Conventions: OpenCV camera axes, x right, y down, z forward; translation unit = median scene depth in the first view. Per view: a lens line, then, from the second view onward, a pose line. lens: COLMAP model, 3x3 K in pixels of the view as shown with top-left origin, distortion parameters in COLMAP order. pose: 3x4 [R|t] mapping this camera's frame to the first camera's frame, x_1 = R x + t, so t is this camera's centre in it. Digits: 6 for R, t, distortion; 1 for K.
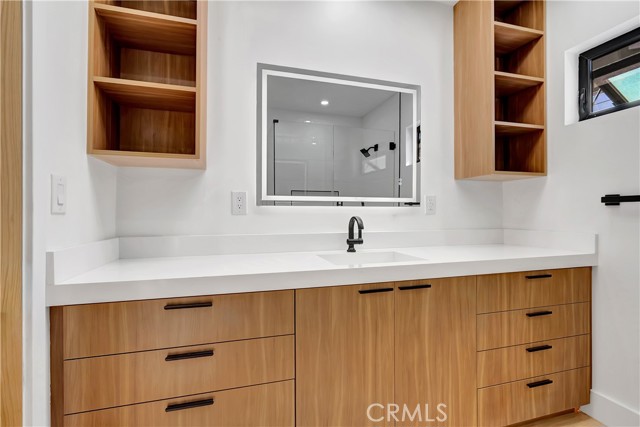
lens RADIAL K [[297.0, 0, 320.0], [0, 297.0, 213.5], [0, 0, 1]] dist [-0.002665, -0.000069]
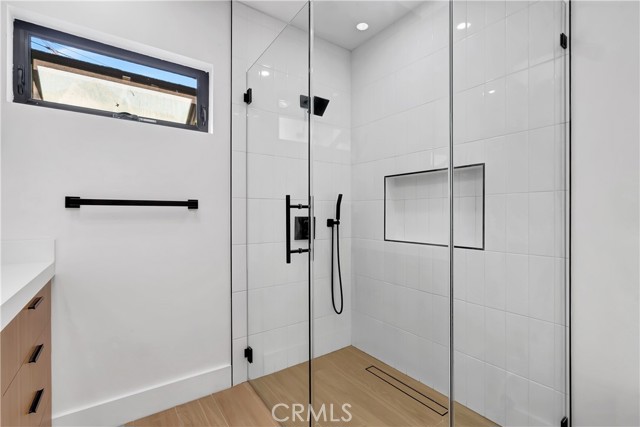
lens RADIAL K [[289.3, 0, 320.0], [0, 289.3, 213.5], [0, 0, 1]] dist [-0.003312, -0.000050]
pose [[-0.318955, 0.003209, 0.947764, -0.129451], [-0.001709, 0.999991, -0.003960, -0.006653], [-0.947768, -0.002883, -0.318947, 0.492382]]
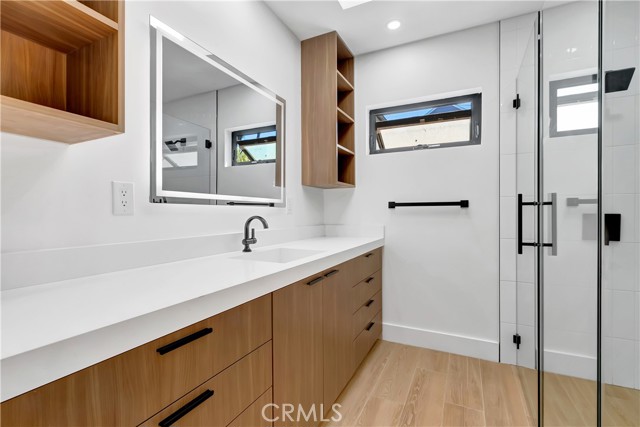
lens RADIAL K [[289.3, 0, 320.0], [0, 289.3, 213.5], [0, 0, 1]] dist [-0.003312, -0.000050]
pose [[0.685519, -0.001216, 0.728054, -0.428646], [-0.000572, 0.999997, 0.002208, -0.001031], [-0.728055, -0.001930, 0.685516, 0.161667]]
